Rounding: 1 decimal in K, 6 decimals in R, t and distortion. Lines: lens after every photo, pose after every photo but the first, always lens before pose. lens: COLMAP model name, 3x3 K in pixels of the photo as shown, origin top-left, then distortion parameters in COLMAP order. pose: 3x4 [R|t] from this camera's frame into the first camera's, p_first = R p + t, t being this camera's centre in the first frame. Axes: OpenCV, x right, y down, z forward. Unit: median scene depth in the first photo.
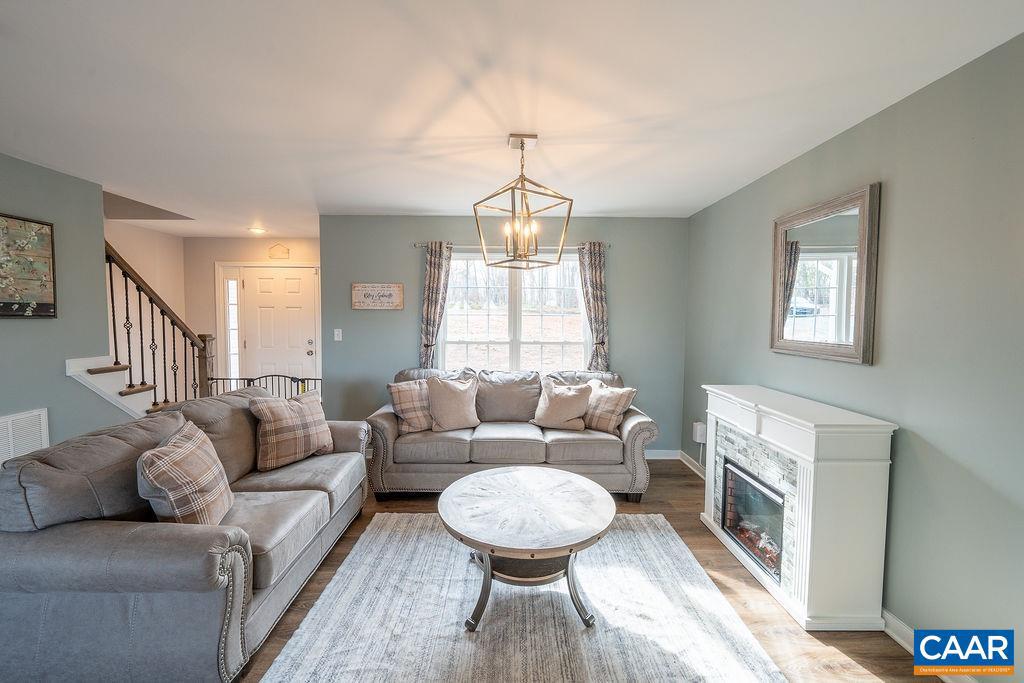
lens RADIAL K [[404.7, 0, 510.7], [0, 404.7, 337.5], [0, 0, 1]] dist [-0.002196, -0.000170]
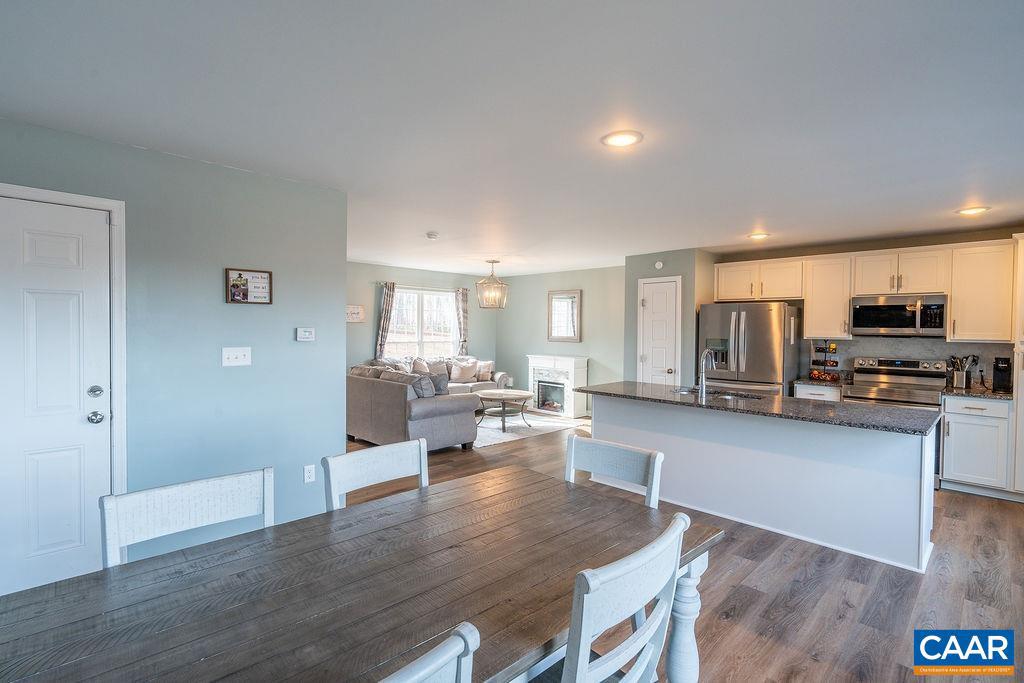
lens RADIAL K [[485.7, 0, 510.3], [0, 485.7, 337.3], [0, 0, 1]] dist [0.001740, 0.000342]
pose [[0.713501, -0.012801, 0.700537, -1.322023], [0.029094, 0.999512, -0.011368, 0.031071], [-0.700050, 0.028492, 0.713525, -0.830759]]
